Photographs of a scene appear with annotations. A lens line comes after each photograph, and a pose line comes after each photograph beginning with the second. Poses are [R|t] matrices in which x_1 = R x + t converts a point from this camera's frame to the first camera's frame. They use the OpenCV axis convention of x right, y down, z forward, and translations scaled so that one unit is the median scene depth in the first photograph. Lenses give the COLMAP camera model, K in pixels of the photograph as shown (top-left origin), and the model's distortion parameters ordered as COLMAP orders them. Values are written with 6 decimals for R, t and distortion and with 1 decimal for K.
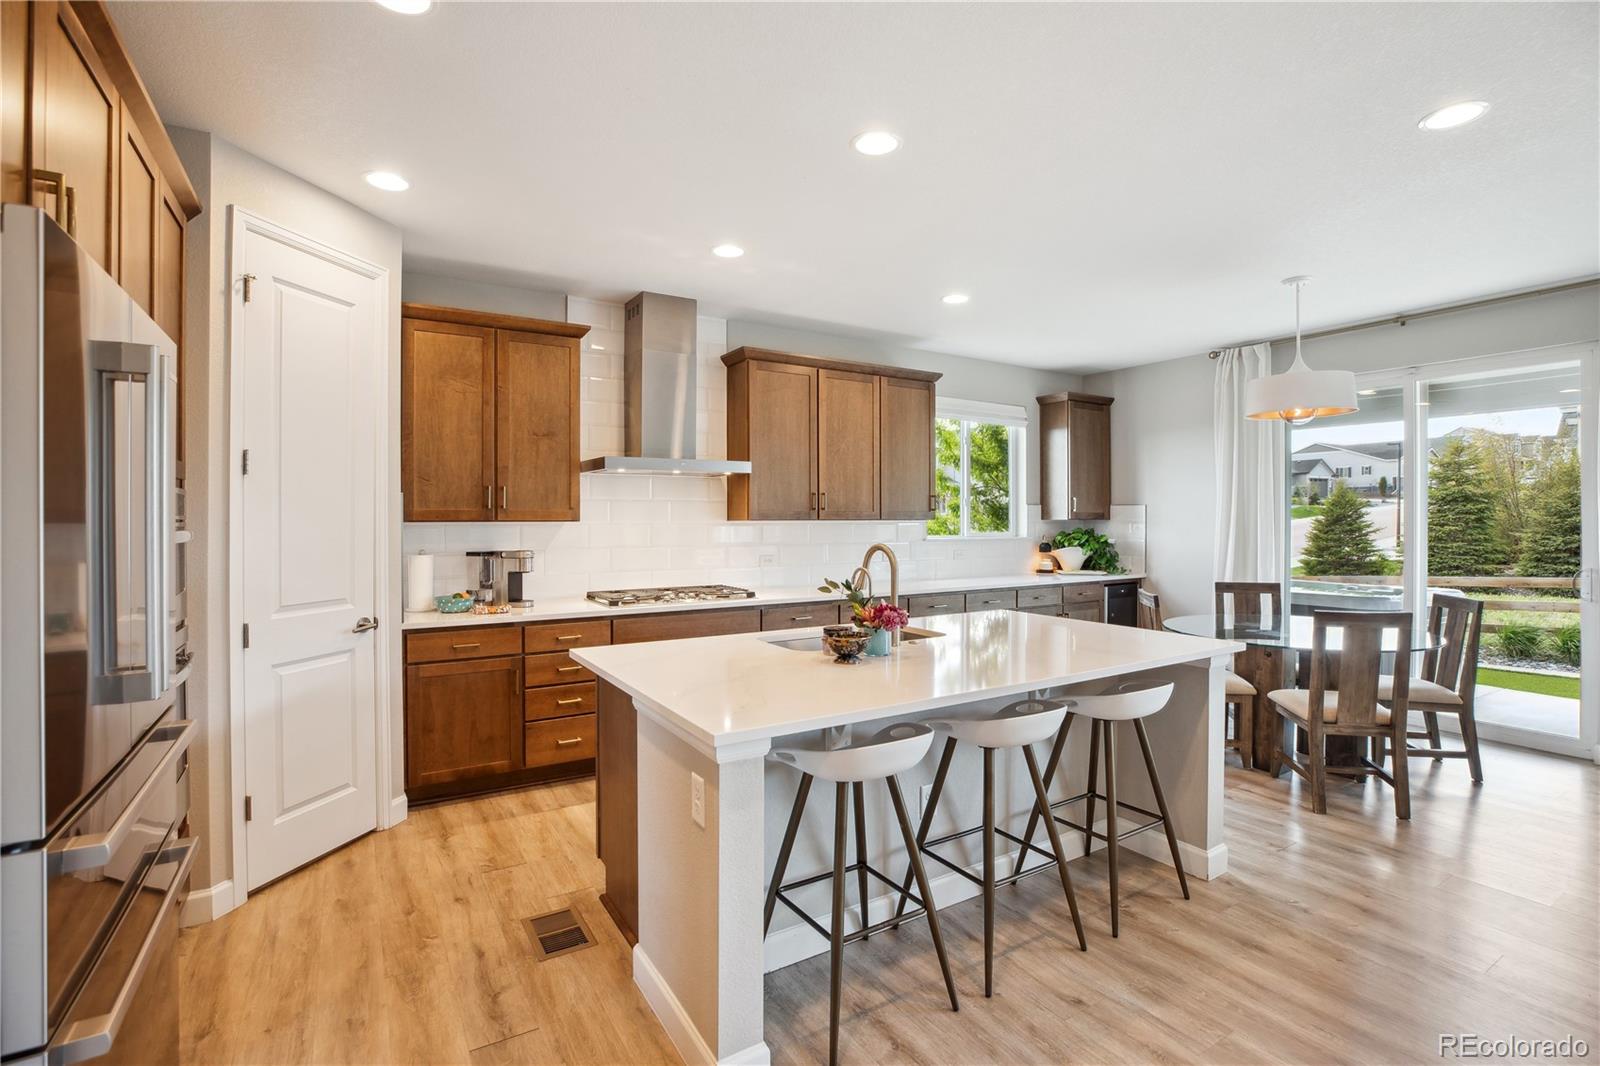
lens RADIAL K [[752.7, 0, 797.2], [0, 752.7, 524.8], [0, 0, 1]] dist [0.005203, -0.000462]
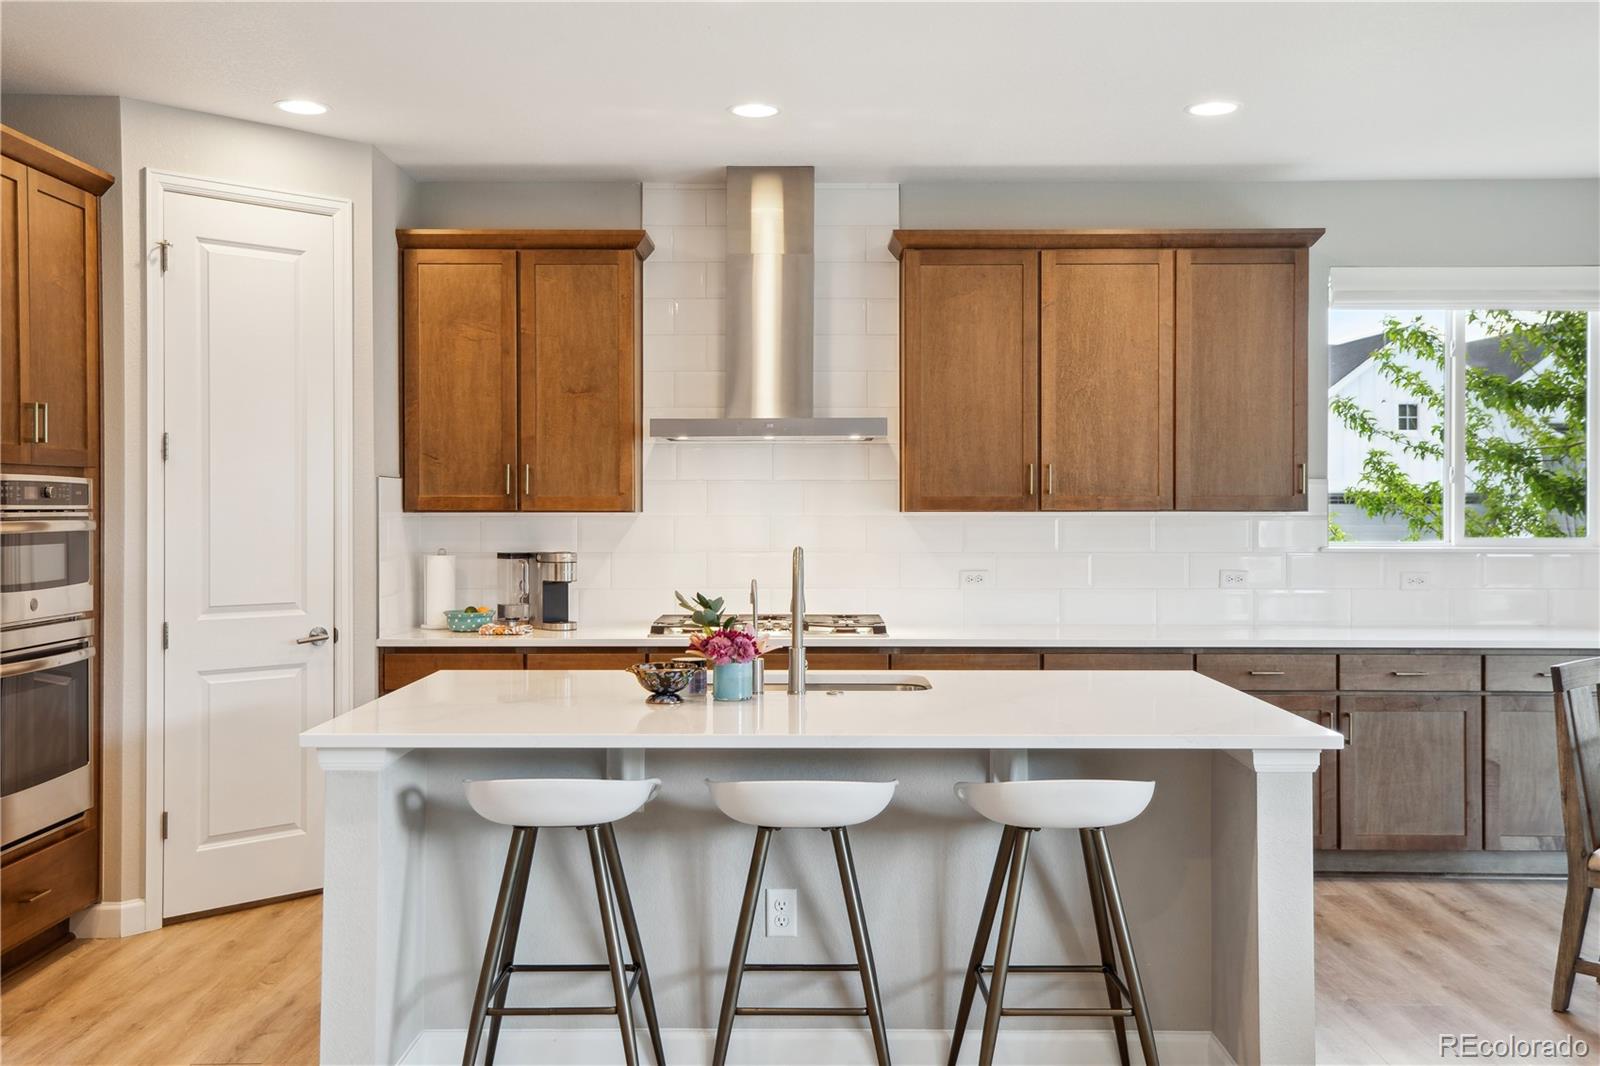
lens RADIAL K [[1559.0, 0, 801.8], [0, 1559.0, 526.9], [0, 0, 1]] dist [0.109139, 0.000000]
pose [[0.855905, 0.008470, -0.517064, 0.622634], [-0.004938, 0.999954, 0.008207, -0.003642], [0.517110, -0.004471, 0.855907, -0.166756]]
